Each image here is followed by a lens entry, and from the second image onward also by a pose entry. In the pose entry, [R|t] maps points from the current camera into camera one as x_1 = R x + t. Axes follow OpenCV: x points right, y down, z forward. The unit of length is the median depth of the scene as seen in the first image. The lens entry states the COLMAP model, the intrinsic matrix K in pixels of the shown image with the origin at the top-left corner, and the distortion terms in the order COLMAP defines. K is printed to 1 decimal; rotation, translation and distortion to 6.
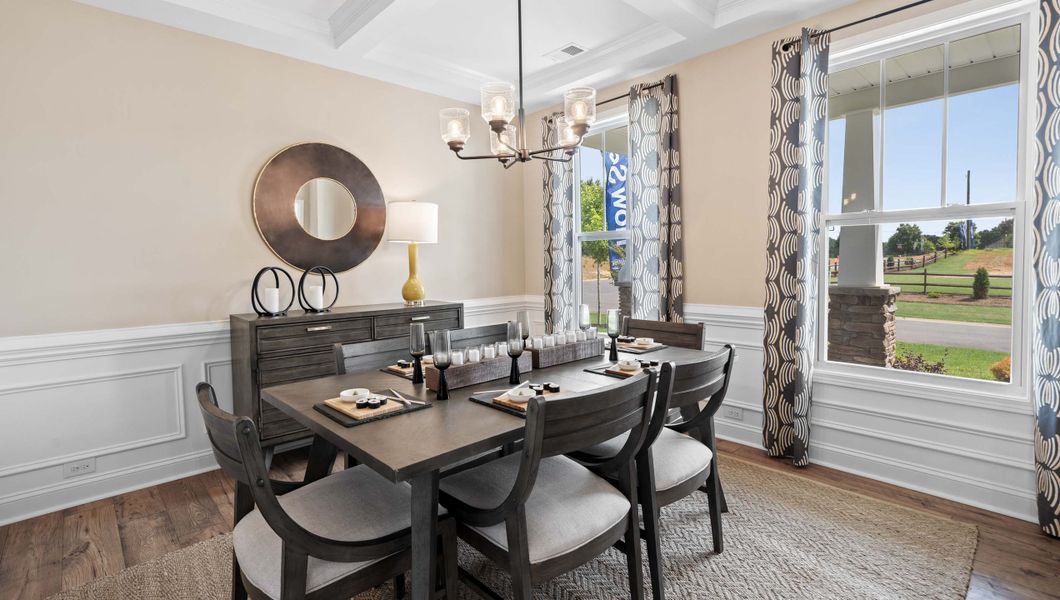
lens RADIAL K [[477.0, 0, 527.9], [0, 477.0, 293.1], [0, 0, 1]] dist [0.005607, 0.000711]
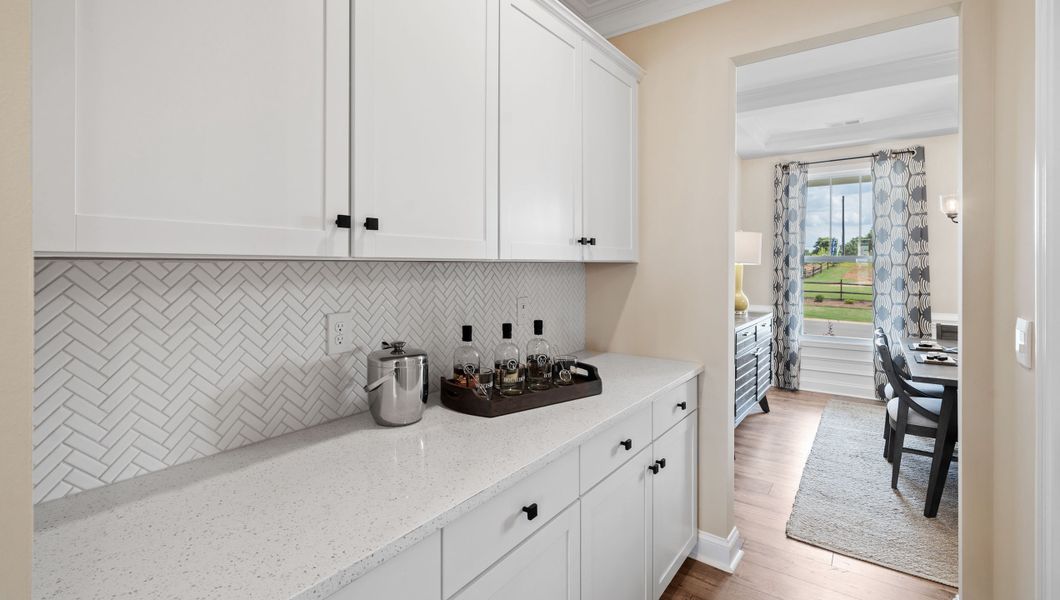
lens RADIAL K [[477.0, 0, 541.3], [0, 477.0, 277.4], [0, 0, 1]] dist [0.005607, 0.000711]
pose [[0.980611, 0.010185, 0.195701, -0.976215], [-0.001698, 0.999053, -0.043484, -0.017080], [-0.195959, 0.042309, 0.979699, -0.113962]]
